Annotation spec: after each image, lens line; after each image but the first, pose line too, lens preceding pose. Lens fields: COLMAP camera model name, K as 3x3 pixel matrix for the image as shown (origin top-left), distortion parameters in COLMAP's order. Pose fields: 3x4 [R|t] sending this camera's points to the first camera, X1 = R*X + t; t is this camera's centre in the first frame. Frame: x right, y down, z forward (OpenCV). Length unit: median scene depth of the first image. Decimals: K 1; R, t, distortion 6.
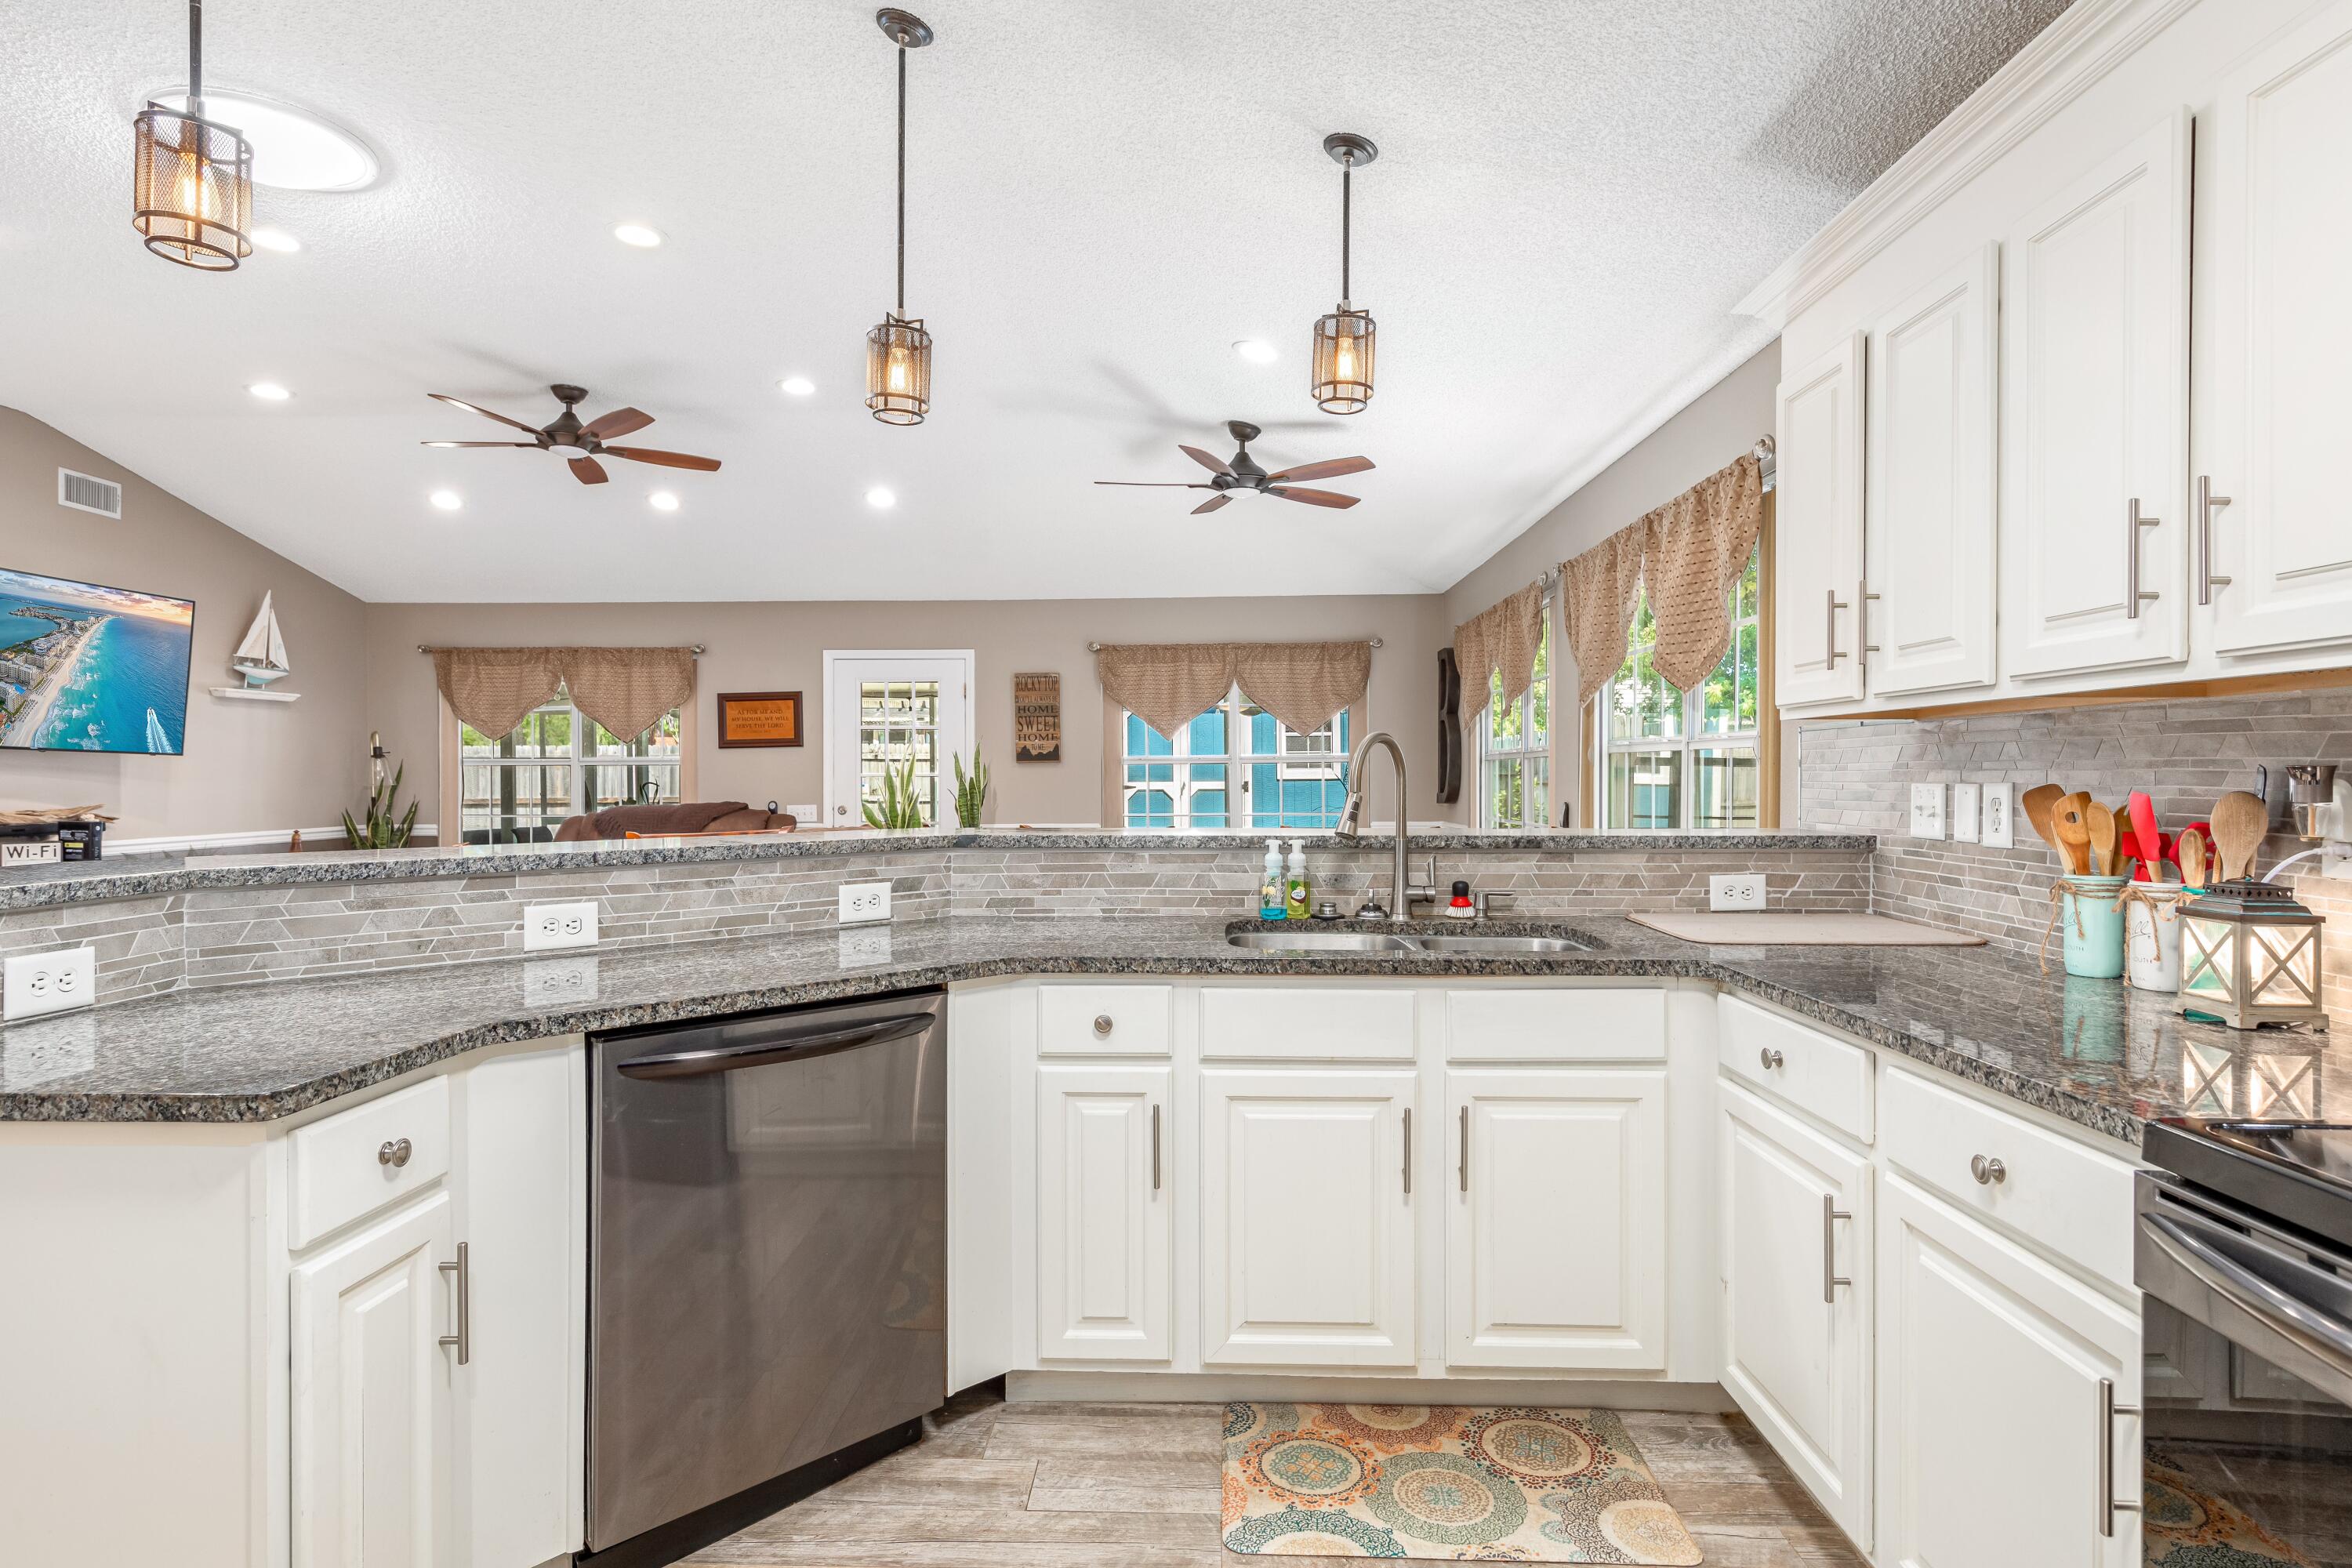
lens RADIAL K [[1181.8, 0, 1163.3], [0, 1181.8, 780.2], [0, 0, 1]] dist [0.002723, -0.000029]
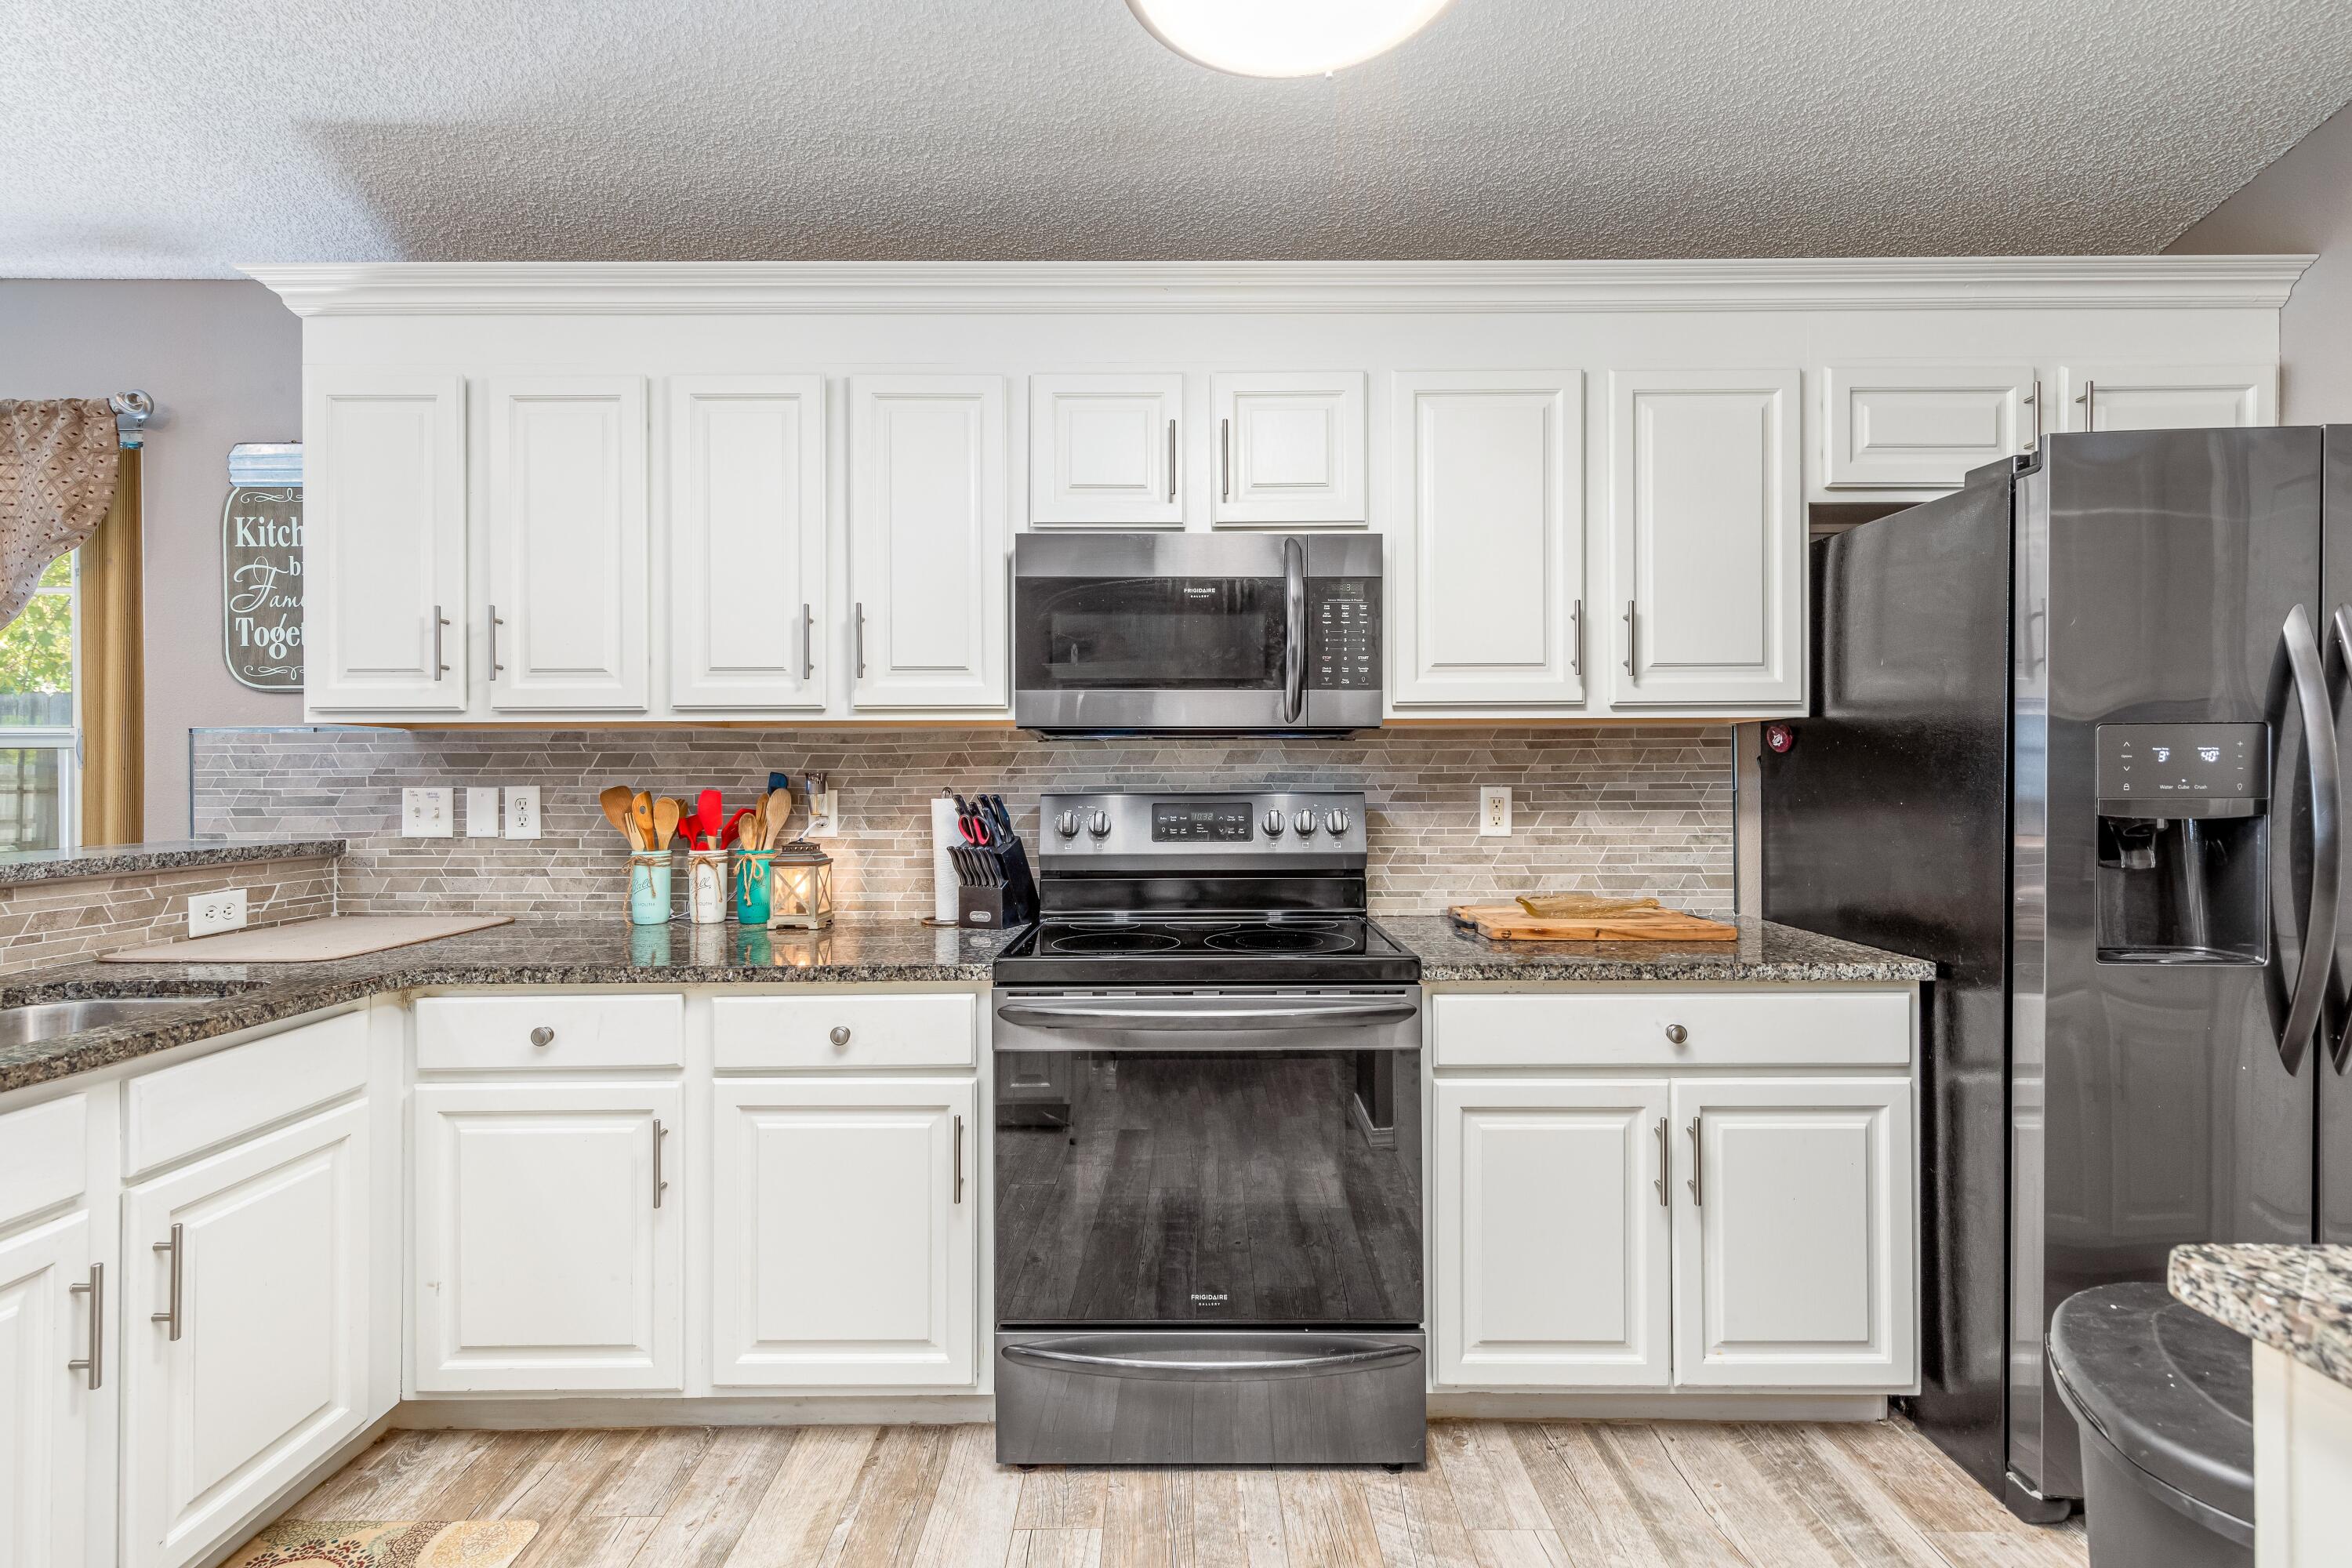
lens RADIAL K [[1040.8, 0, 1181.8], [0, 1040.8, 782.6], [0, 0, 1]] dist [-0.000314, -0.000084]
pose [[-0.047973, -0.001108, 0.998848, -0.337791], [0.009336, 0.999955, 0.001558, 0.002685], [-0.998805, 0.009400, -0.047960, 0.316431]]
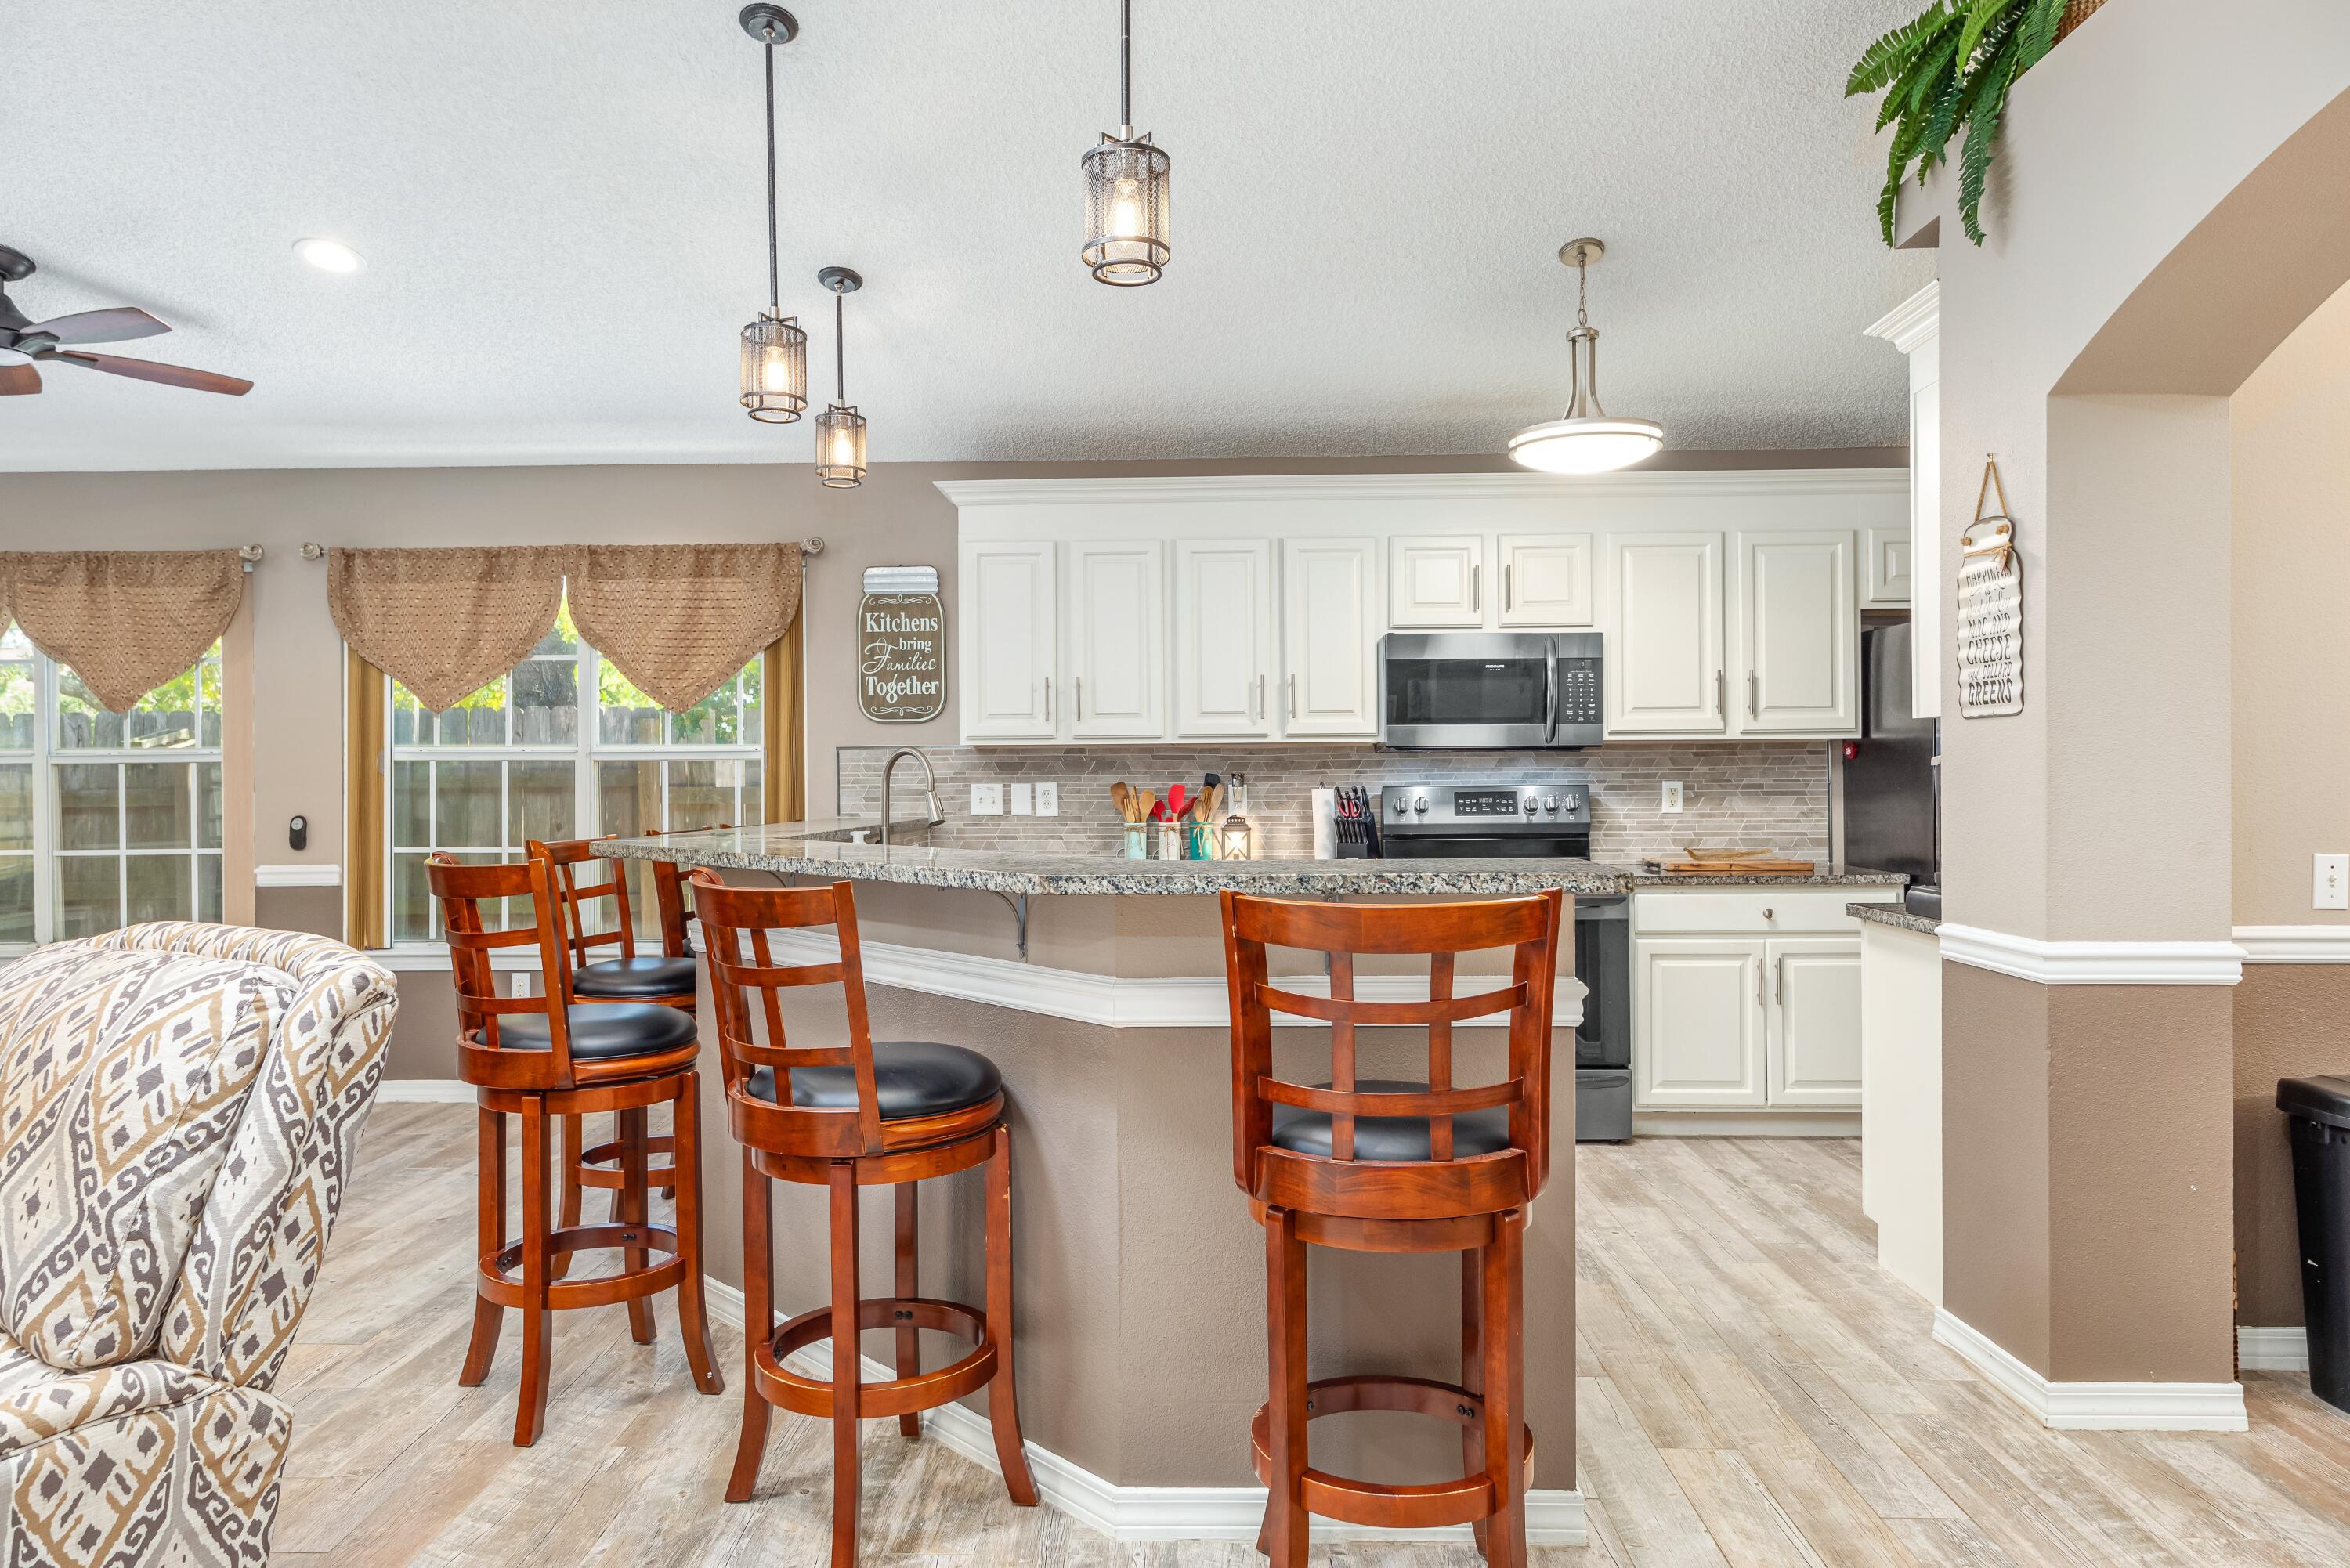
lens RADIAL K [[1533.4, 0, 1177.7], [0, 1533.4, 777.7], [0, 0, 1]] dist [0.003310, -0.002169]
pose [[-0.008754, 0.005673, 0.999946, -1.510844], [0.011890, 0.999914, -0.005569, 0.008881], [-0.999891, 0.011840, -0.008820, 0.686451]]
